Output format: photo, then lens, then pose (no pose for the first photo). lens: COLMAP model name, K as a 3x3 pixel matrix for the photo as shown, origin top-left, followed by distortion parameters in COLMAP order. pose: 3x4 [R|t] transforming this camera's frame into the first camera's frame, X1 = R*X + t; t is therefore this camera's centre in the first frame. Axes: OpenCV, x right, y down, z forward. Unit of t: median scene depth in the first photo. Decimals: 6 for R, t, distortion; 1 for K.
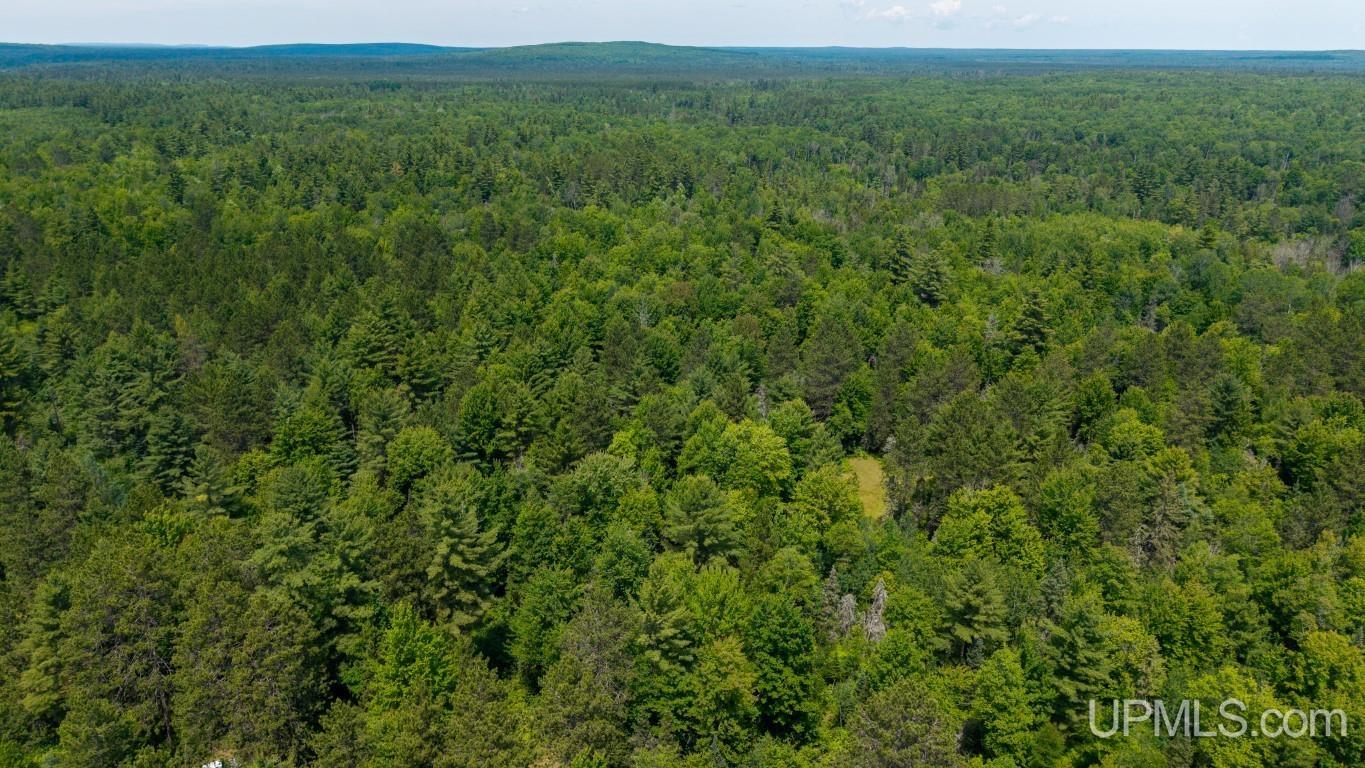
lens RADIAL K [[920.7, 0, 680.0], [0, 920.7, 400.9], [0, 0, 1]] dist [0.042026, -0.038653]
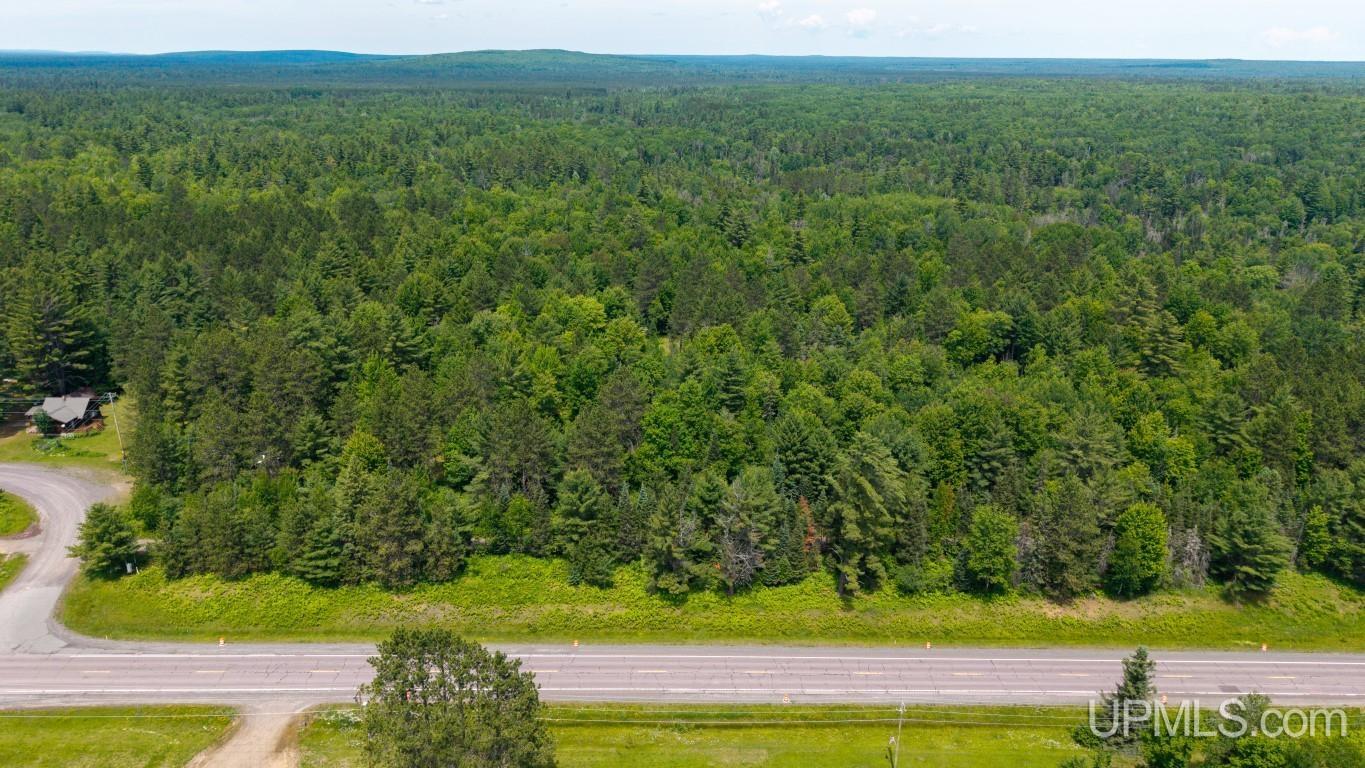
lens RADIAL K [[920.7, 0, 680.0], [0, 920.7, 400.9], [0, 0, 1]] dist [0.042026, -0.038653]
pose [[0.996938, -0.026831, 0.073447, 0.075487], [0.027368, 0.999605, -0.006314, 0.134561], [-0.073248, 0.008305, 0.997279, -0.374500]]
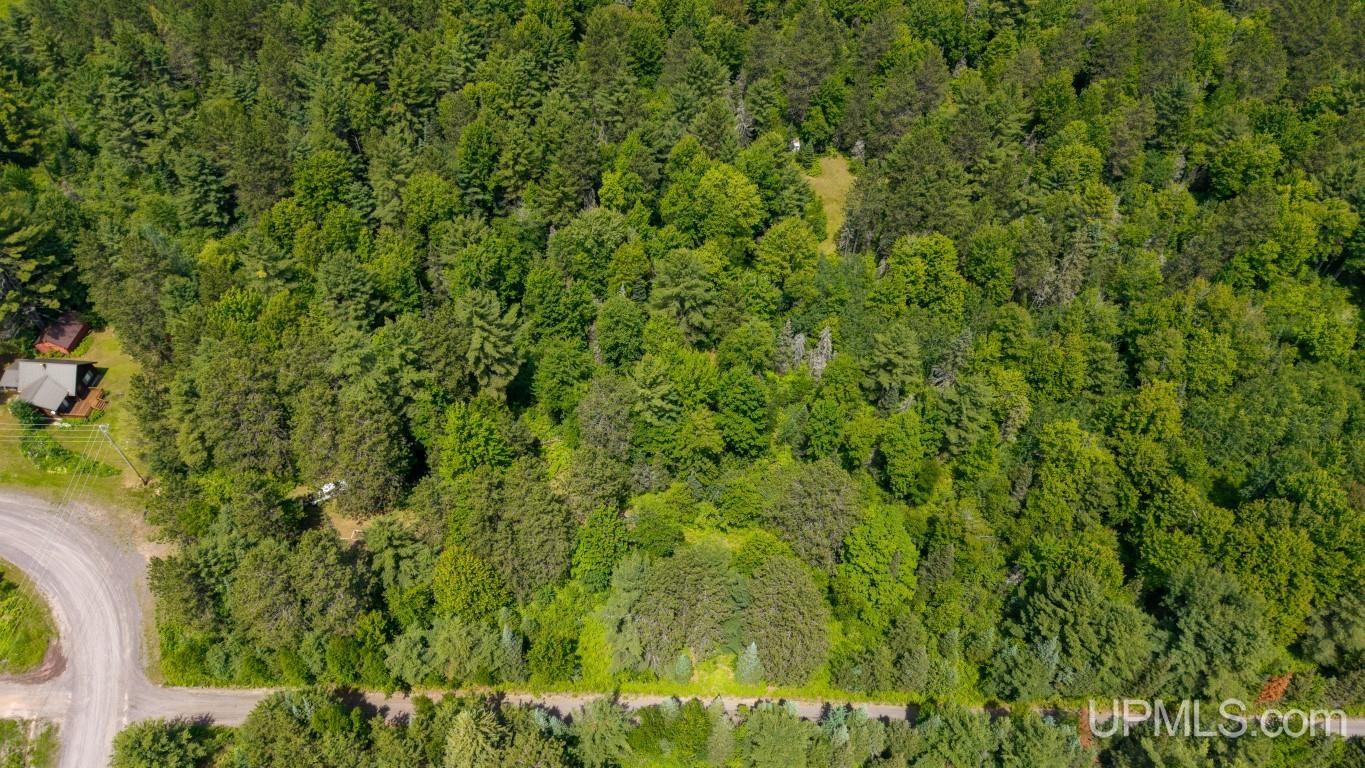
lens RADIAL K [[920.7, 0, 680.0], [0, 920.7, 400.9], [0, 0, 1]] dist [0.042026, -0.038653]
pose [[0.999819, -0.015456, 0.011138, 0.002387], [0.008279, 0.879033, 0.476689, -0.157393], [-0.017159, -0.476511, 0.879001, -0.065207]]
